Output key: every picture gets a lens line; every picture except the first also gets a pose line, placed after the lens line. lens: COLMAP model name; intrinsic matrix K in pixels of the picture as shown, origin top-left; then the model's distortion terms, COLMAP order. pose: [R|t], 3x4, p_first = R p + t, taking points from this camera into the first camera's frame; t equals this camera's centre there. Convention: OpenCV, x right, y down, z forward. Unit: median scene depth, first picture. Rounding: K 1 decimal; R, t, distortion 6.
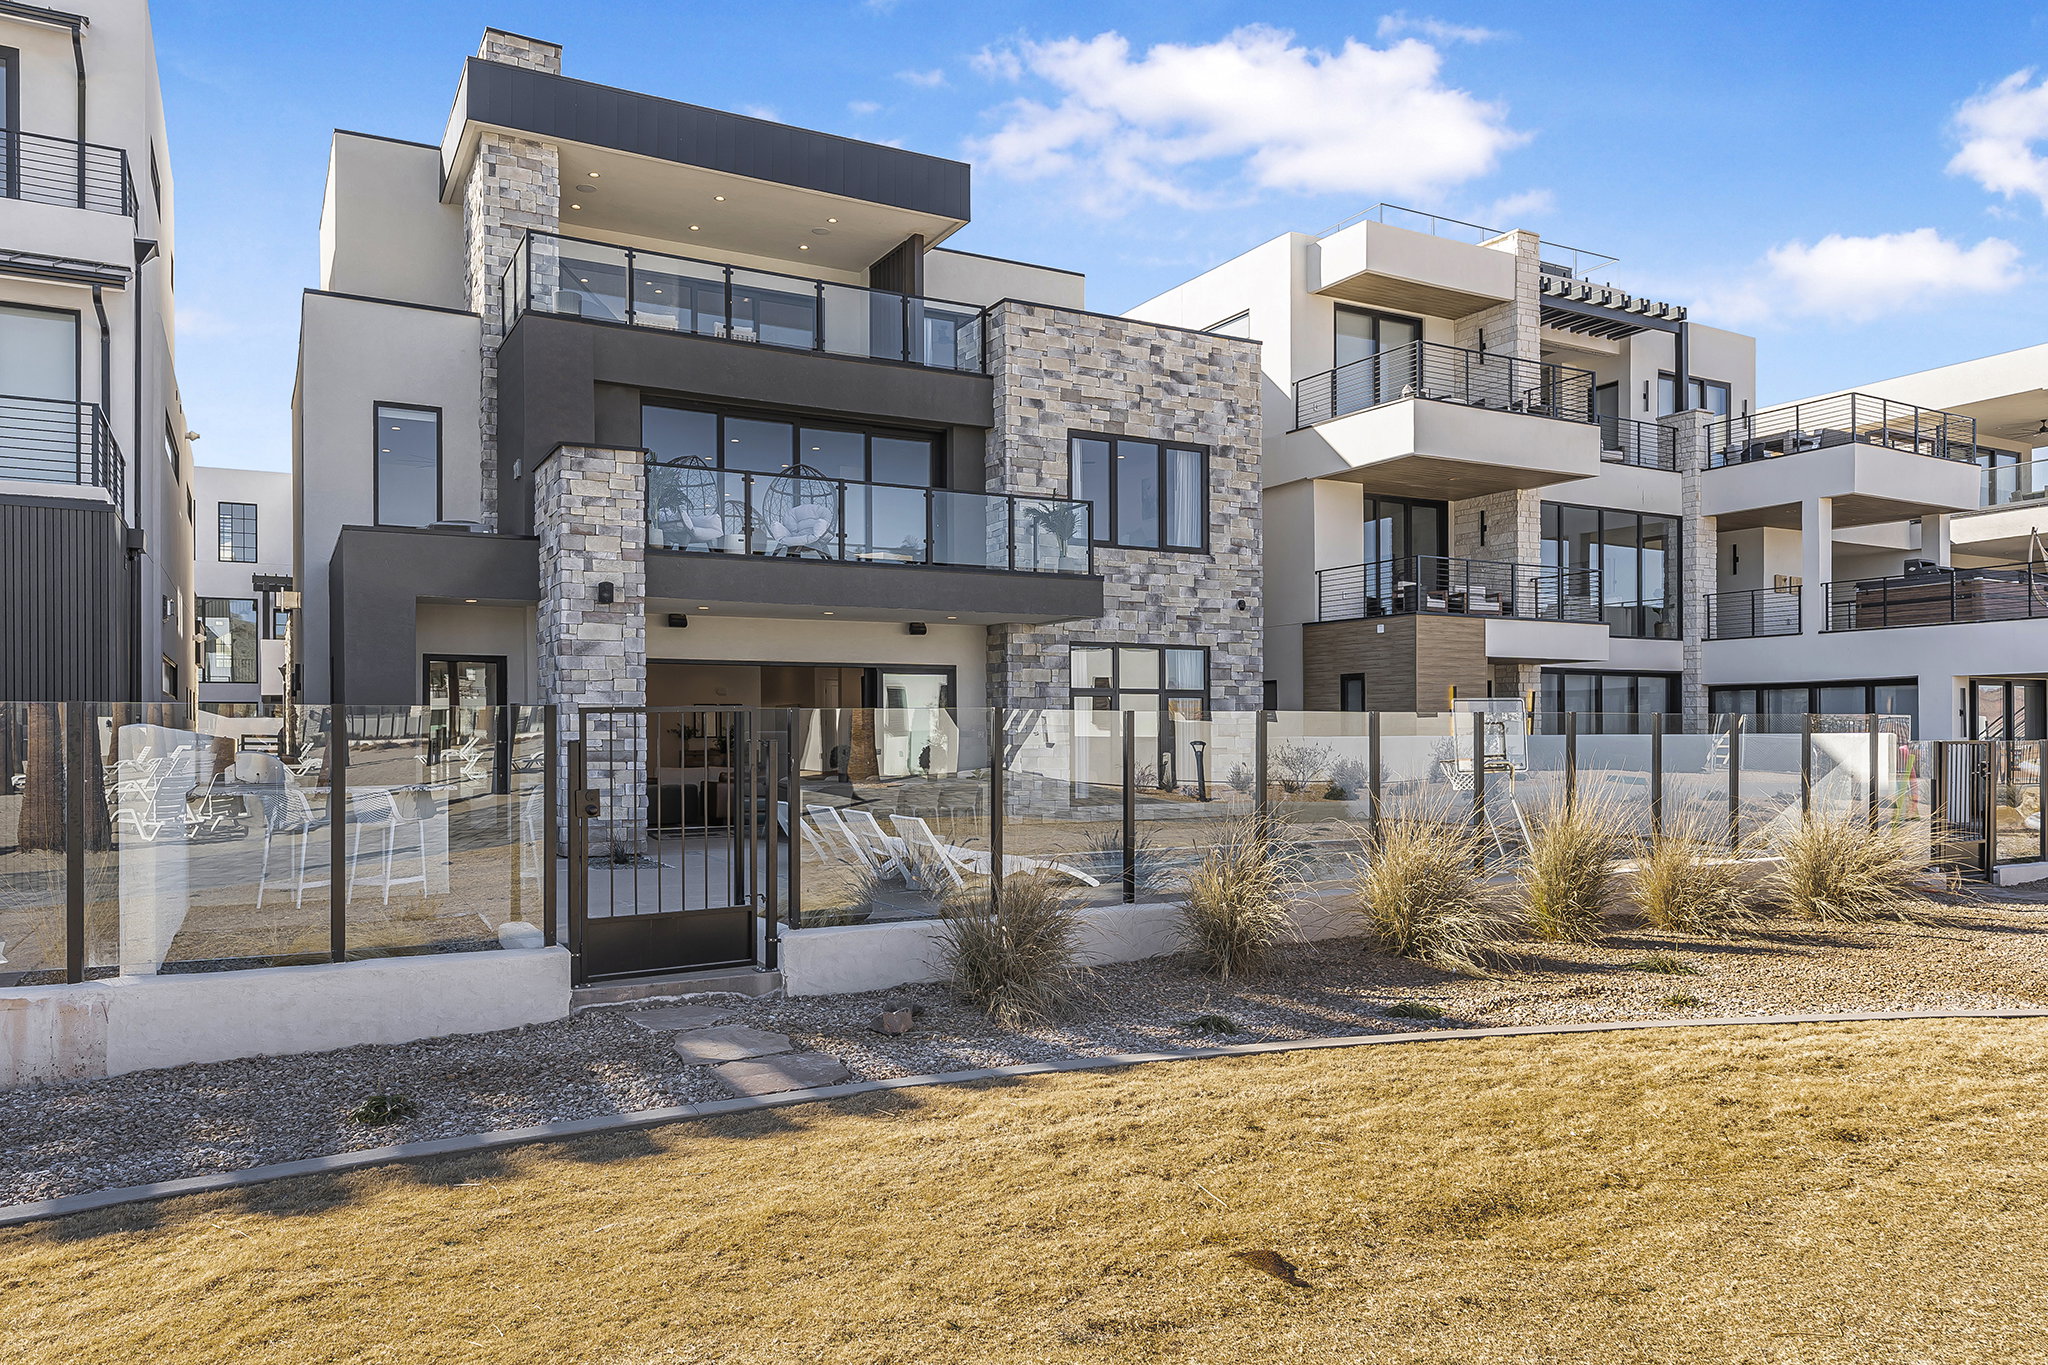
lens RADIAL K [[1369.9, 0, 1025.8], [0, 1369.9, 736.0], [0, 0, 1]] dist [-0.002020, -0.000328]
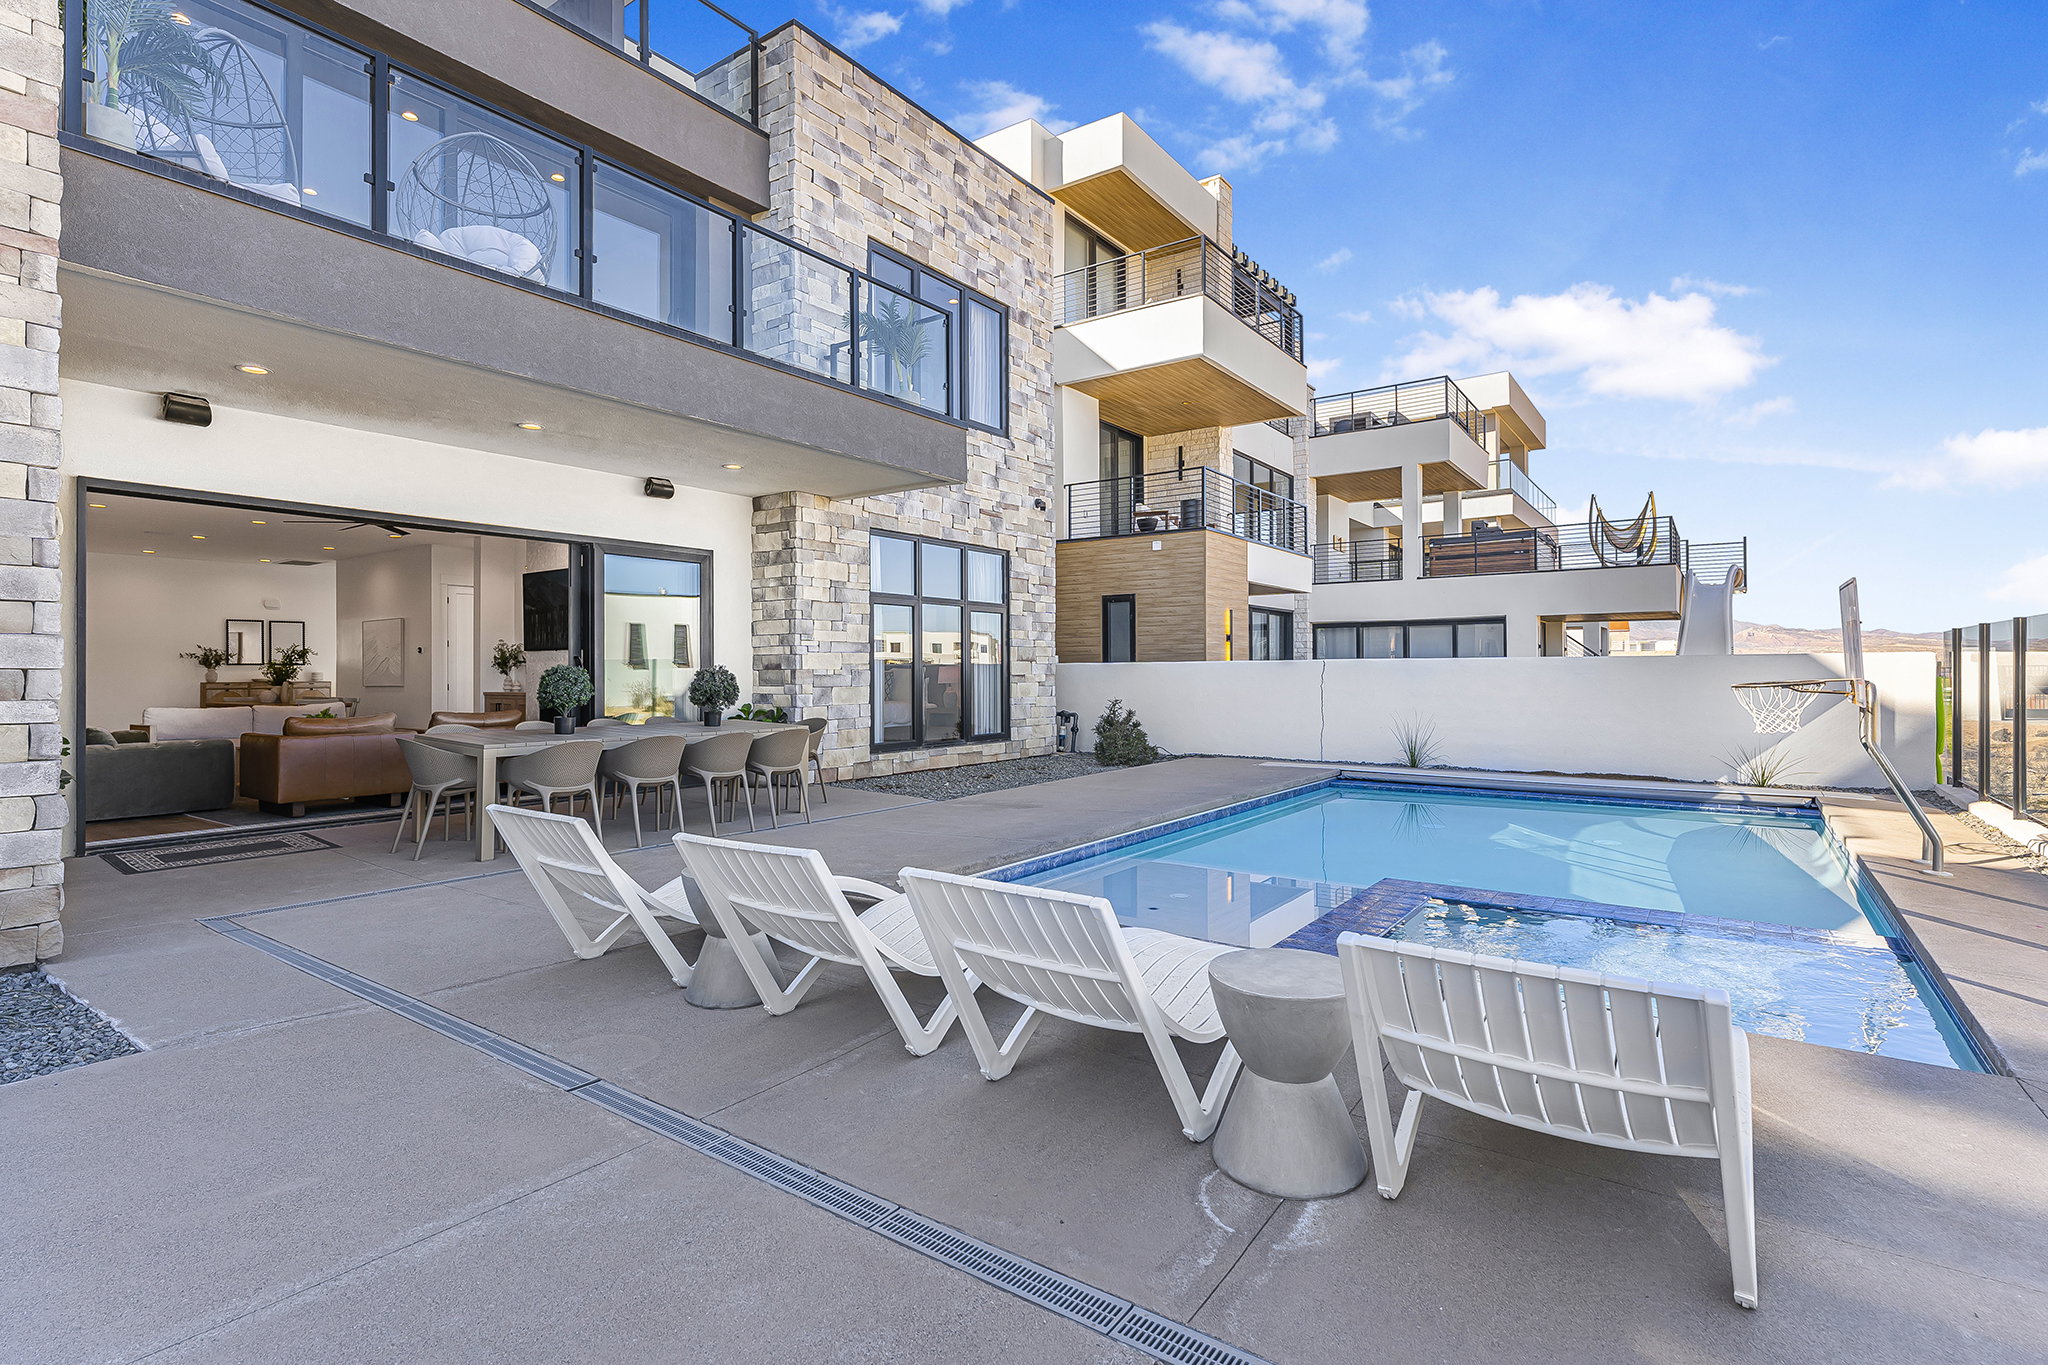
lens RADIAL K [[983.5, 0, 1013.8], [0, 983.5, 668.2], [0, 0, 1]] dist [-0.003067, 0.000188]
pose [[0.904866, 0.002498, 0.425689, -0.116062], [-0.000059, 0.999984, -0.005742, 0.008232], [-0.425697, 0.005170, 0.904851, 0.475667]]
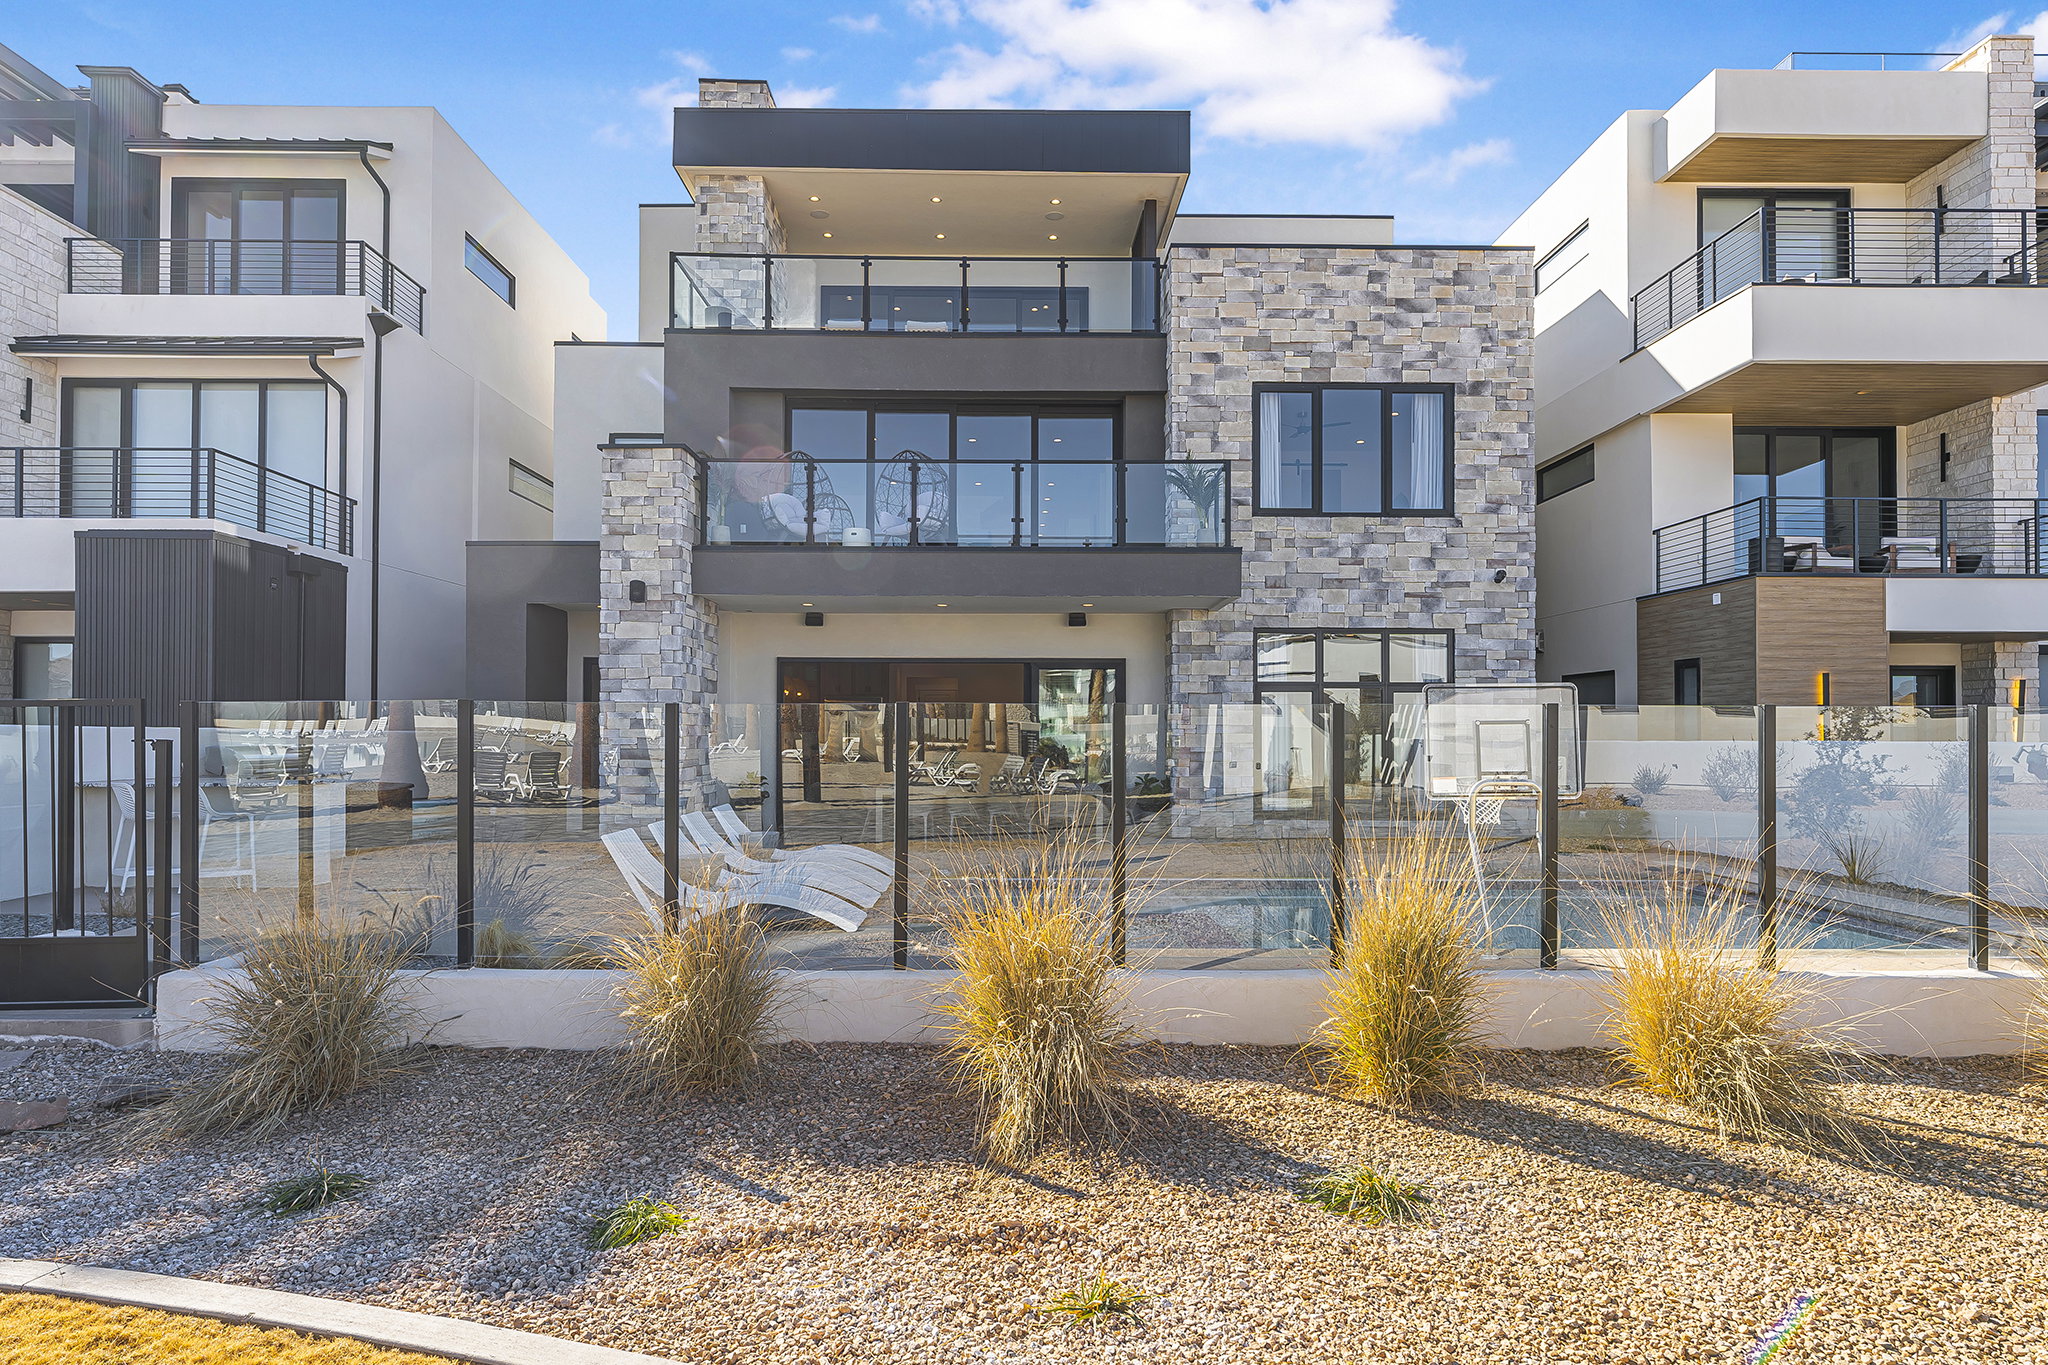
lens RADIAL K [[1229.6, 0, 1026.1], [0, 1229.6, 719.4], [0, 0, 1]] dist [-0.002883, 0.000589]
pose [[0.882935, 0.000297, -0.469495, 0.257814], [-0.006473, 0.999912, -0.011539, -0.001557], [0.469450, 0.013227, 0.882860, 0.240185]]
